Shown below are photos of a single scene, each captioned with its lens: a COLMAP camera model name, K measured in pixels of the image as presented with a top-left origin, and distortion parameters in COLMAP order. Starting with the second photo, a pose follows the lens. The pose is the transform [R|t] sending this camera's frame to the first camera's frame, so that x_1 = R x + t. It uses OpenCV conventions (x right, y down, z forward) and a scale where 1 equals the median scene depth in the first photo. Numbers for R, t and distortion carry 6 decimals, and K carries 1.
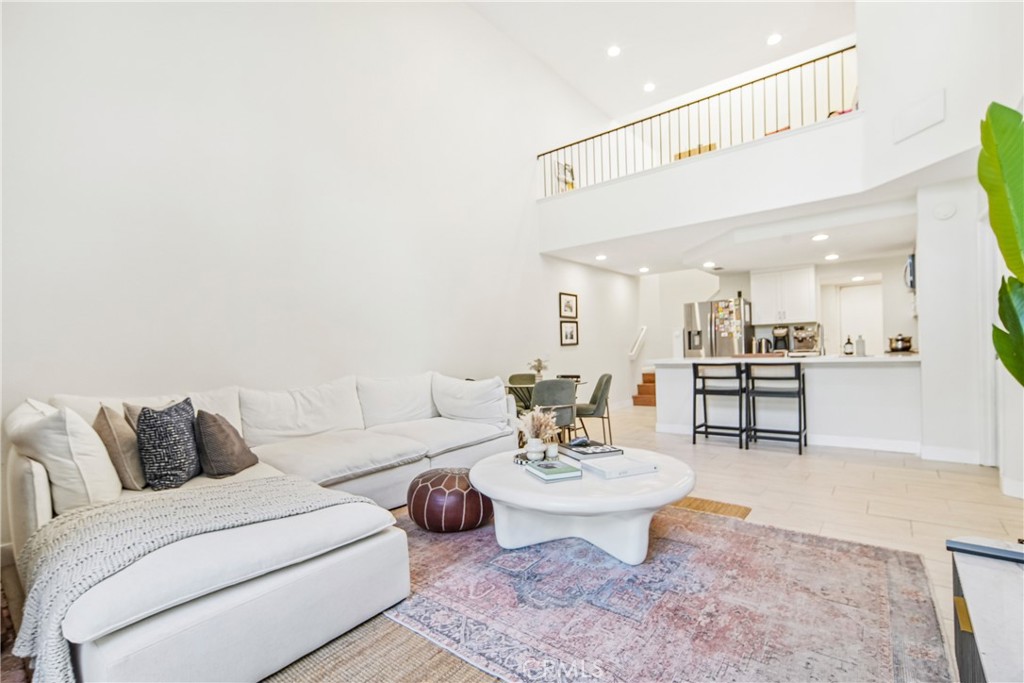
lens RADIAL K [[492.8, 0, 513.7], [0, 492.8, 335.7], [0, 0, 1]] dist [-0.001950, 0.000397]
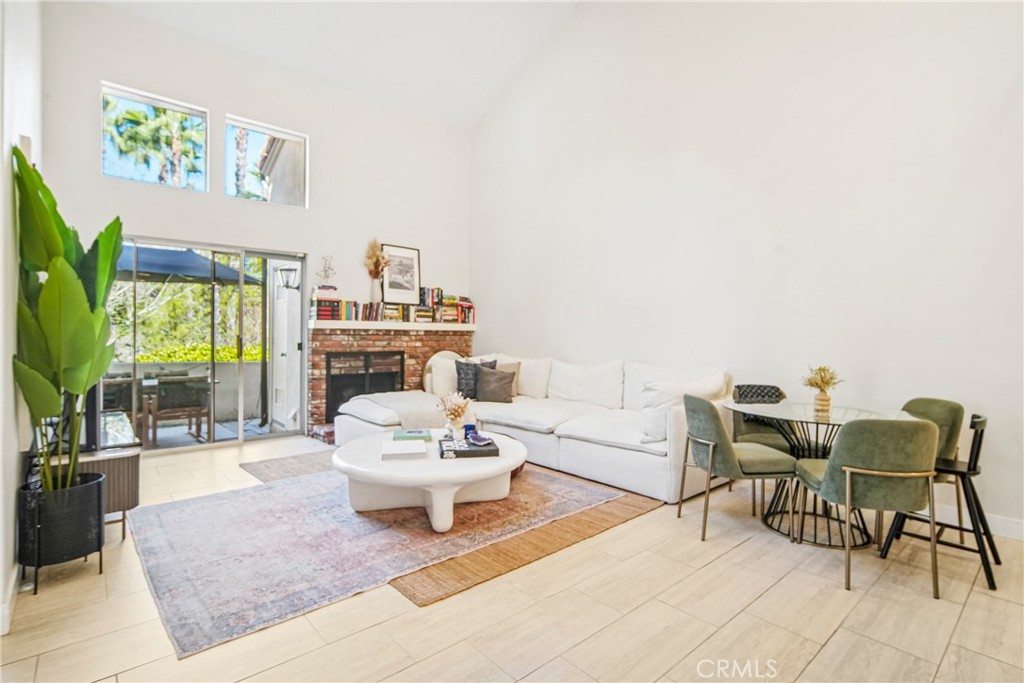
lens RADIAL K [[492.8, 0, 513.7], [0, 492.8, 335.7], [0, 0, 1]] dist [-0.001950, 0.000397]
pose [[-0.193233, 0.039895, -0.980341, 1.476530], [0.037767, 0.998735, 0.033199, -0.050539], [0.980426, -0.030609, -0.194495, 1.694054]]
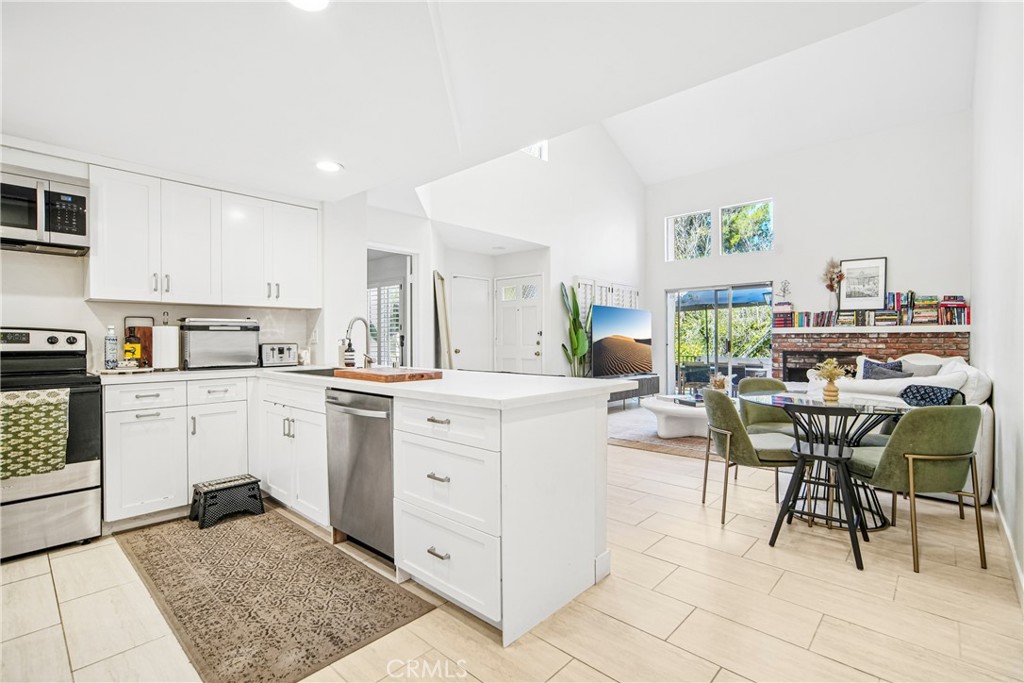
lens RADIAL K [[471.1, 0, 512.0], [0, 471.1, 341.5], [0, 0, 1]] dist [-0.001019, 0.000370]
pose [[-0.995874, 0.040946, 0.080981, 0.863330], [0.037986, 0.998565, -0.037755, 0.061642], [-0.082410, -0.034523, -0.996000, 3.606179]]
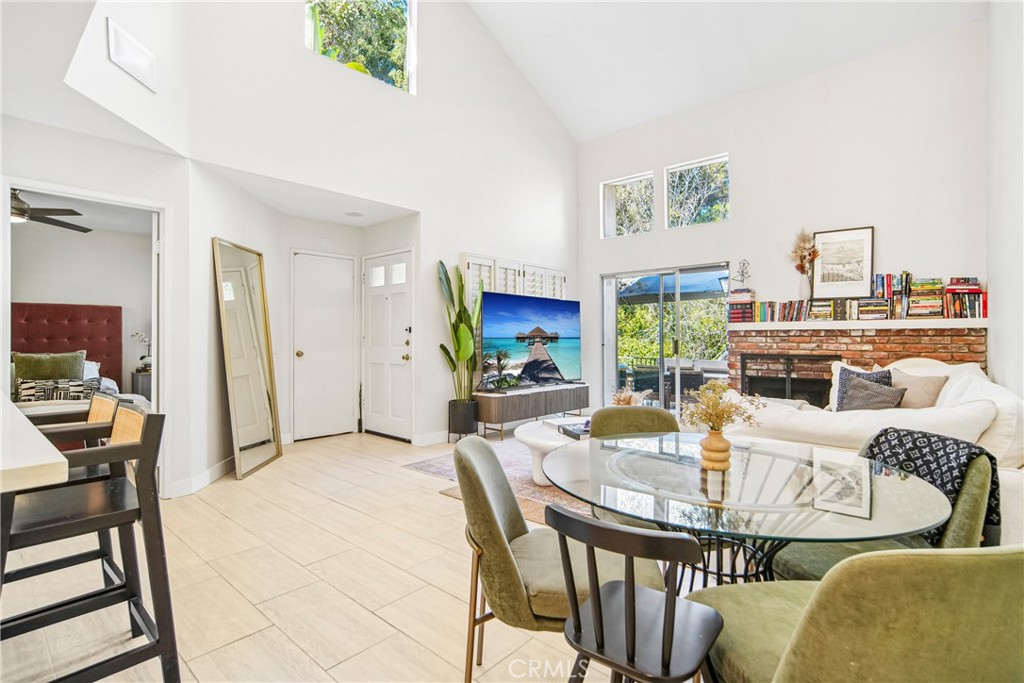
lens RADIAL K [[492.8, 0, 513.7], [0, 492.8, 335.7], [0, 0, 1]] dist [-0.001950, 0.000397]
pose [[-0.997023, 0.041003, 0.065296, 0.299411], [0.038056, 0.998228, -0.045754, 0.054981], [-0.067056, -0.043133, -0.996816, 2.882256]]
